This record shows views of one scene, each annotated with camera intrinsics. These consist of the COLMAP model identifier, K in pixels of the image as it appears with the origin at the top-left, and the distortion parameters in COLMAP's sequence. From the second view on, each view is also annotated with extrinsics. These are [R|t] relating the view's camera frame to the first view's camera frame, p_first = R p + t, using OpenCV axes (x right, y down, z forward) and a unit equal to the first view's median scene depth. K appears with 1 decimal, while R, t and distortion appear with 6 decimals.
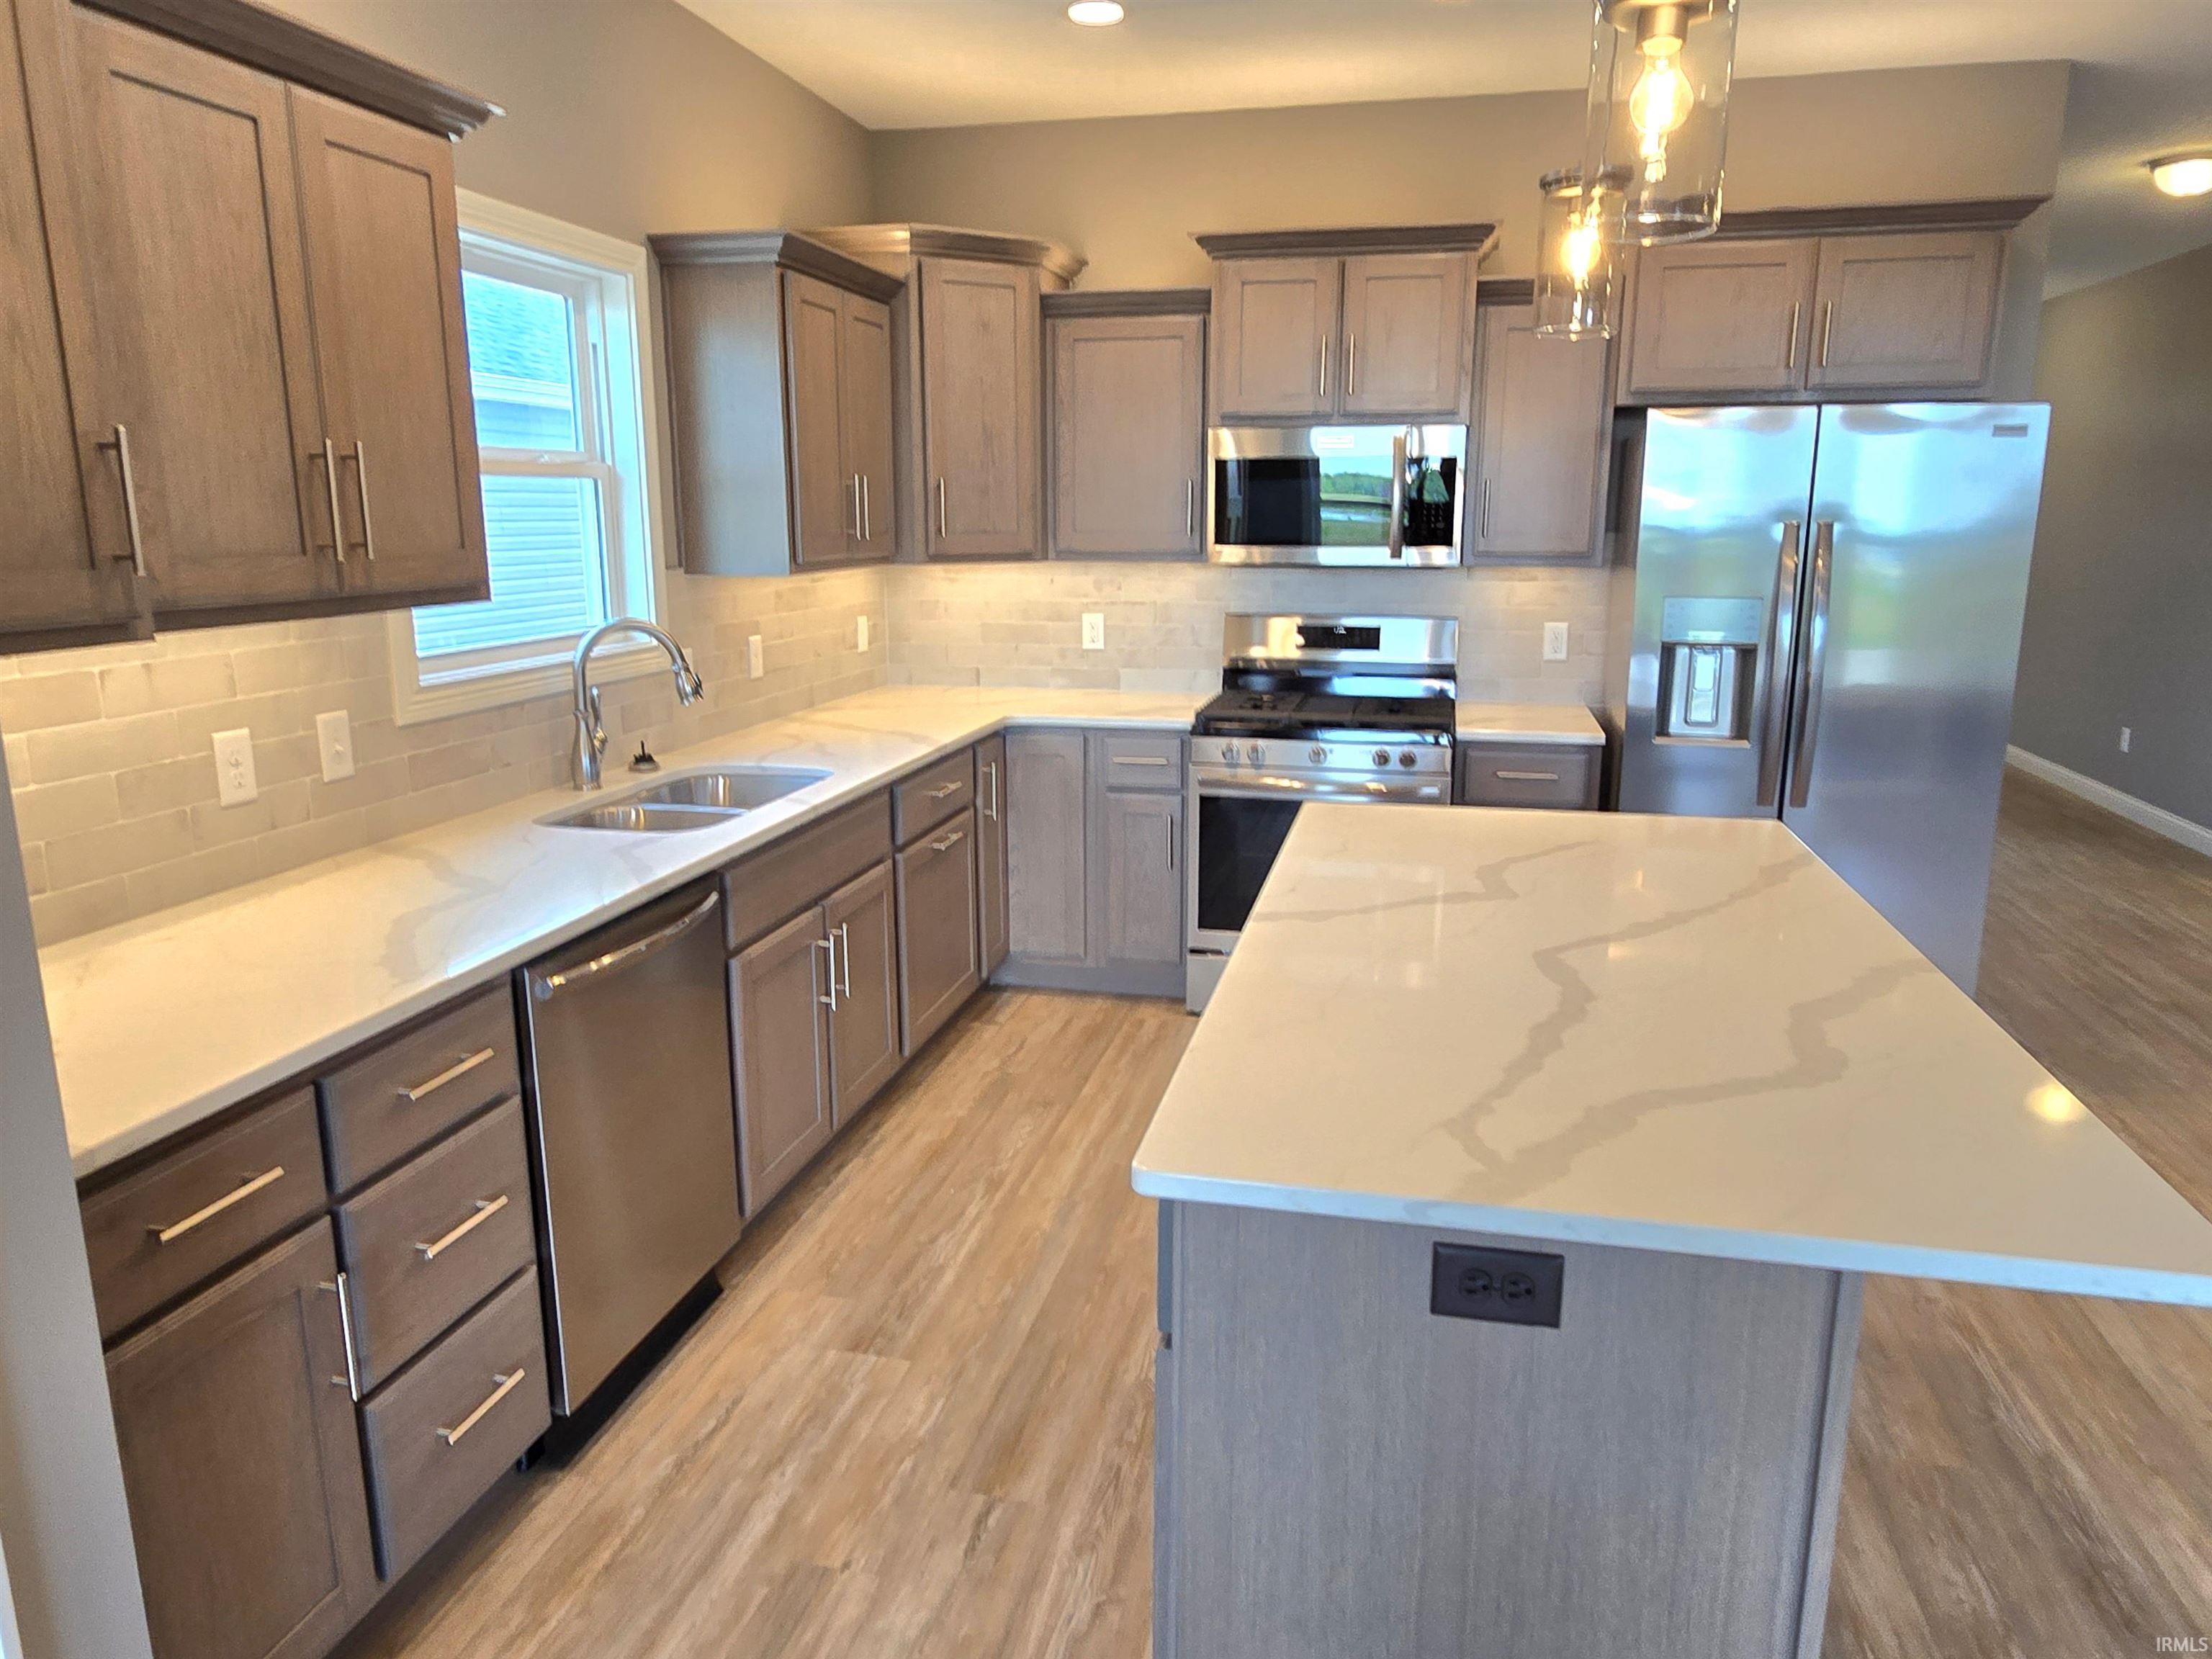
lens RADIAL K [[1454.8, 0, 1103.4], [0, 1454.8, 827.1], [0, 0, 1]] dist [-0.000378, -0.000507]
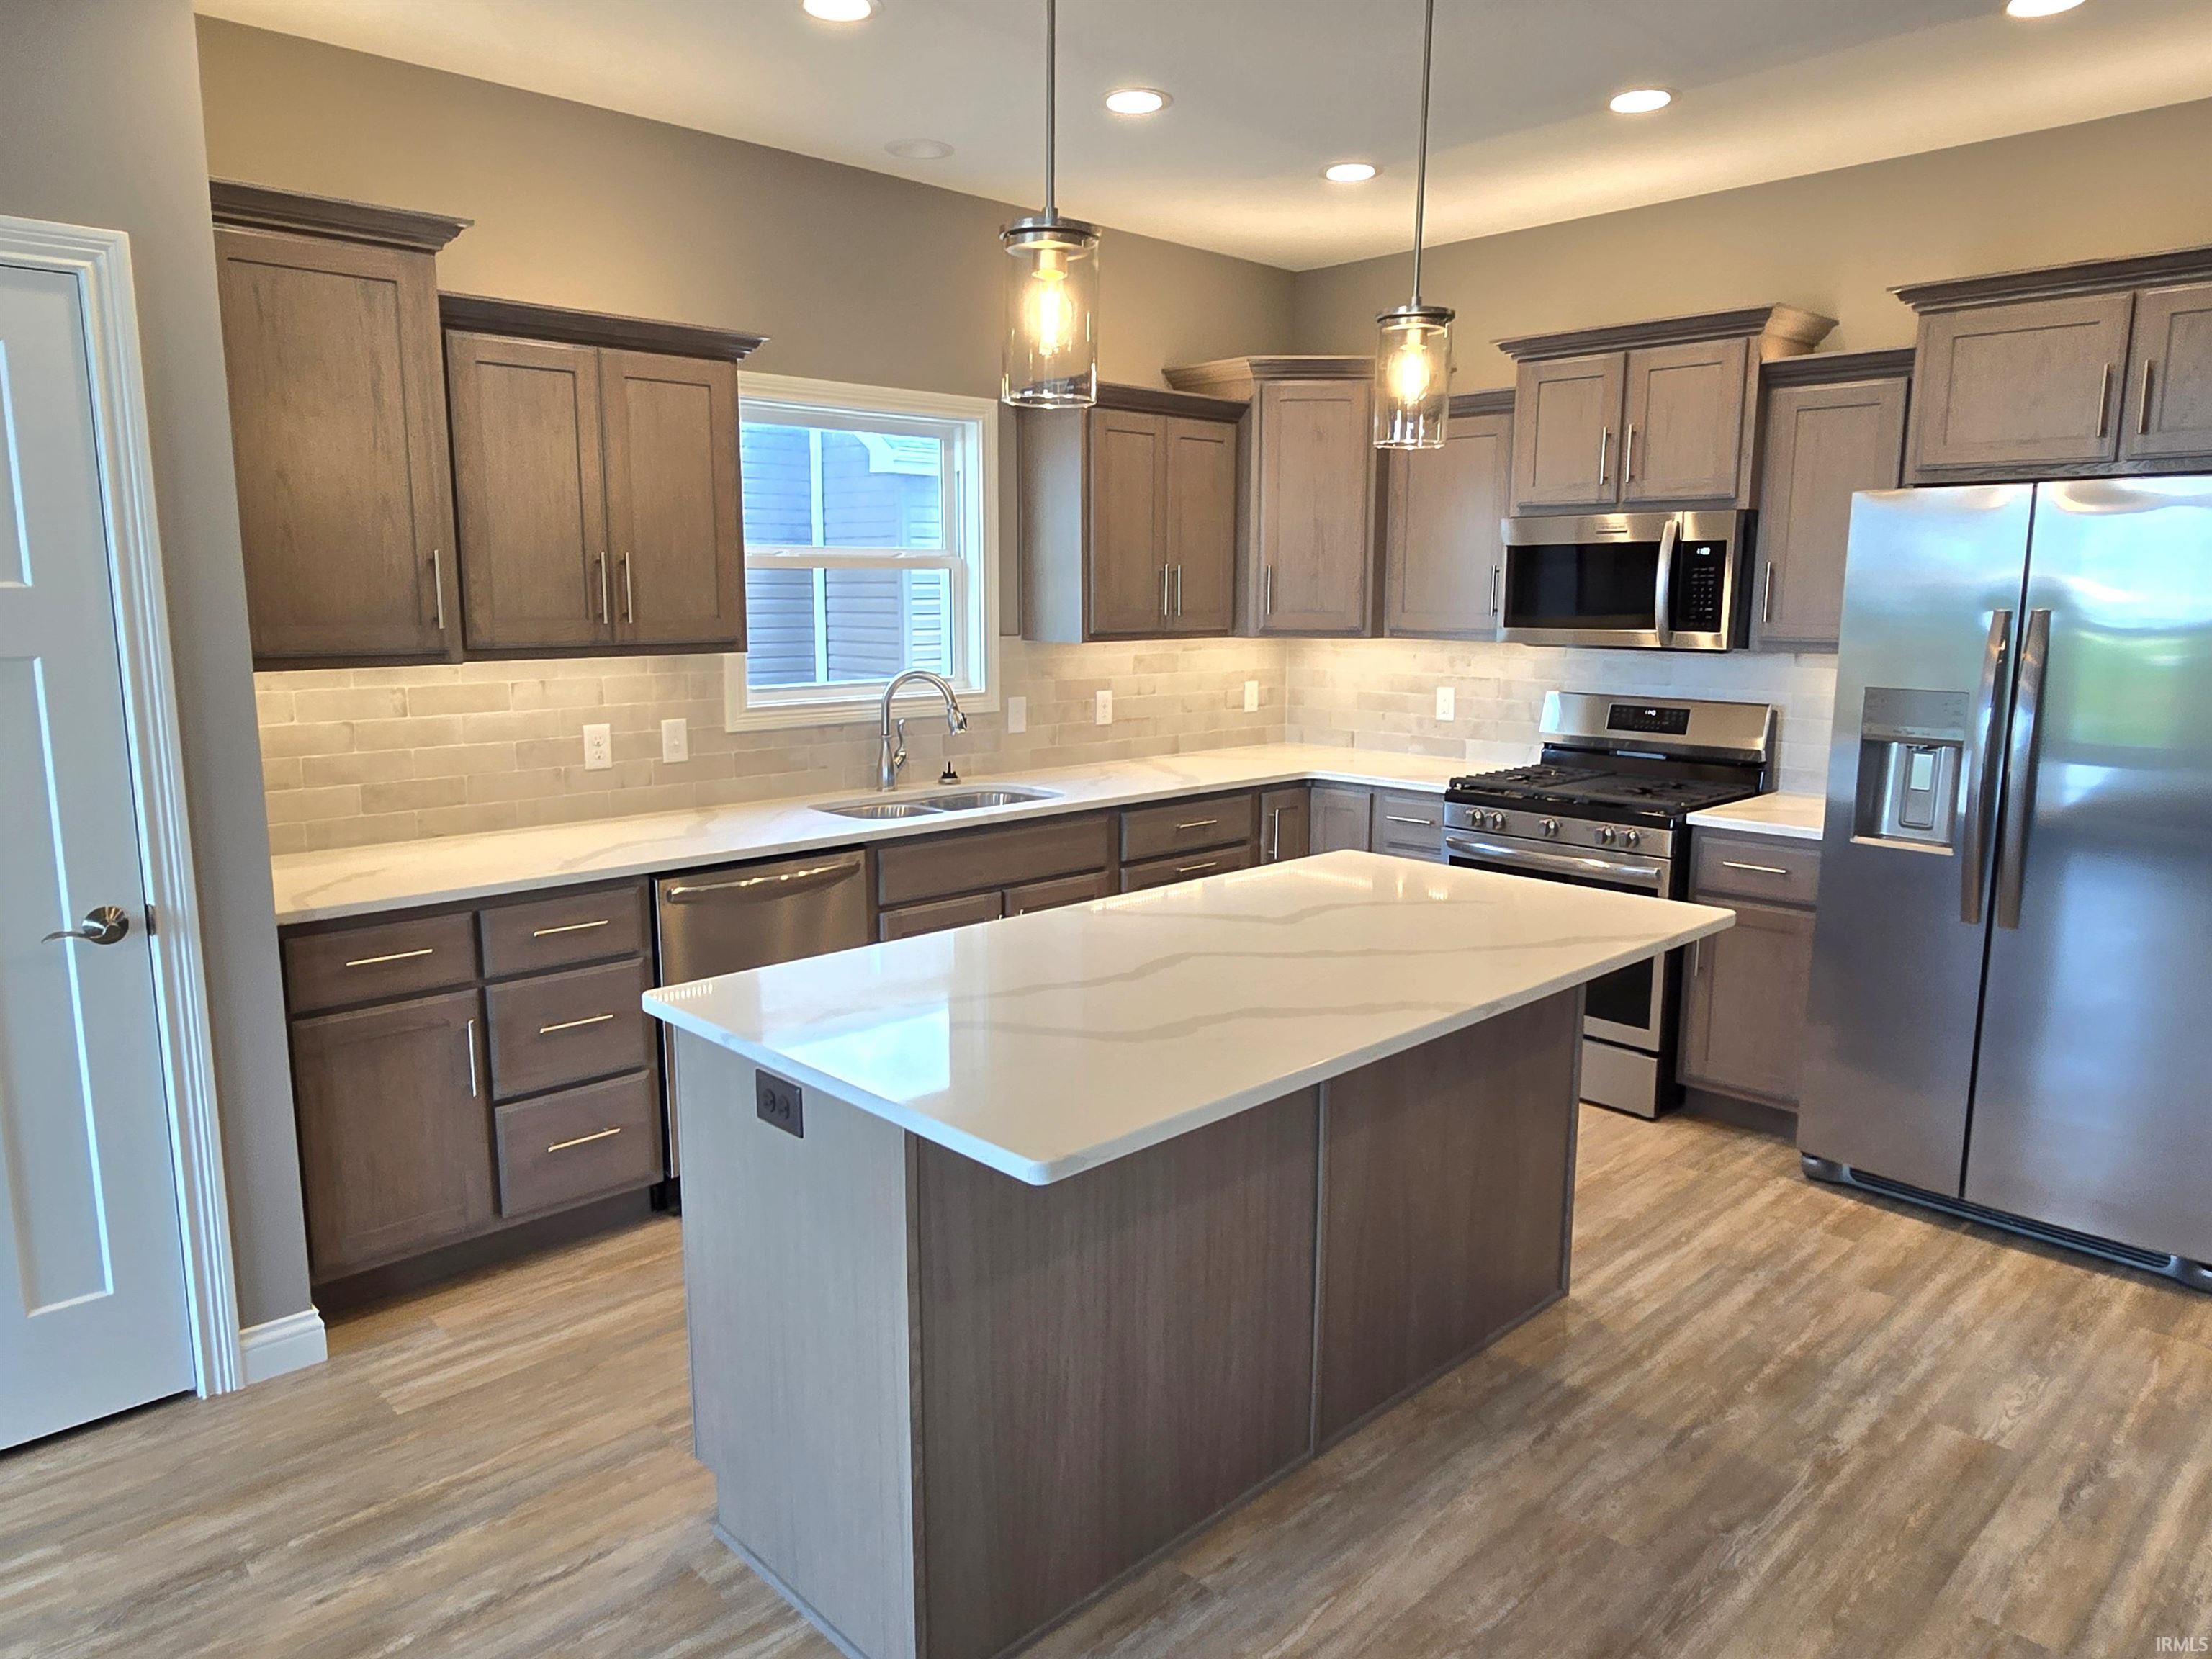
lens RADIAL K [[1454.8, 0, 1094.6], [0, 1454.8, 825.7], [0, 0, 1]] dist [-0.000378, -0.000507]
pose [[0.835993, 0.091664, -0.541030, 0.477516], [-0.118940, 0.992779, -0.015582, 0.003576], [0.535695, 0.077376, 0.840859, -0.048353]]
